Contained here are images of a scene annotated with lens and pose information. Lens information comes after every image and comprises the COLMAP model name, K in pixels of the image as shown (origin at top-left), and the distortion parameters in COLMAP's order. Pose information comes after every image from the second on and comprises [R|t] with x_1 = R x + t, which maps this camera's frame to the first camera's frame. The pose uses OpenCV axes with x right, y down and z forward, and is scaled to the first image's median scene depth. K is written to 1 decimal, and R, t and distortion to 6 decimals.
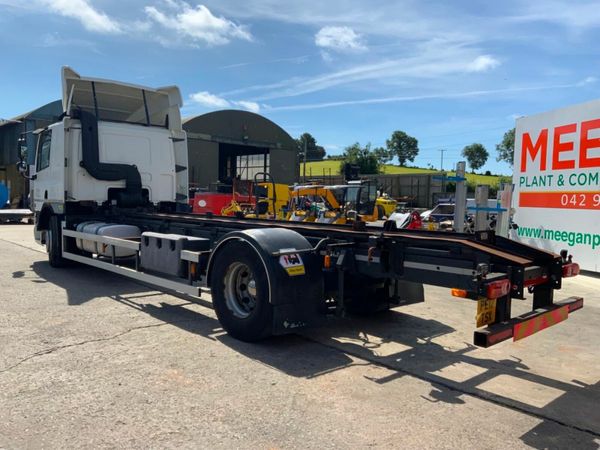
lens RADIAL K [[489.4, 0, 300.0], [0, 489.4, 225.0], [0, 0, 1]] dist [0.006785, -0.004534]
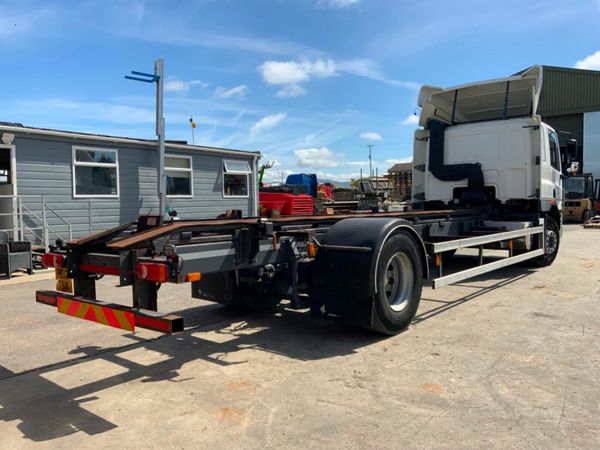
lens RADIAL K [[489.4, 0, 300.0], [0, 489.4, 225.0], [0, 0, 1]] dist [0.006785, -0.004534]
pose [[0.142409, 0.017510, -0.989653, 1.184353], [-0.038048, 0.999201, 0.012204, 0.008387], [0.989076, 0.035916, 0.142961, 1.020072]]
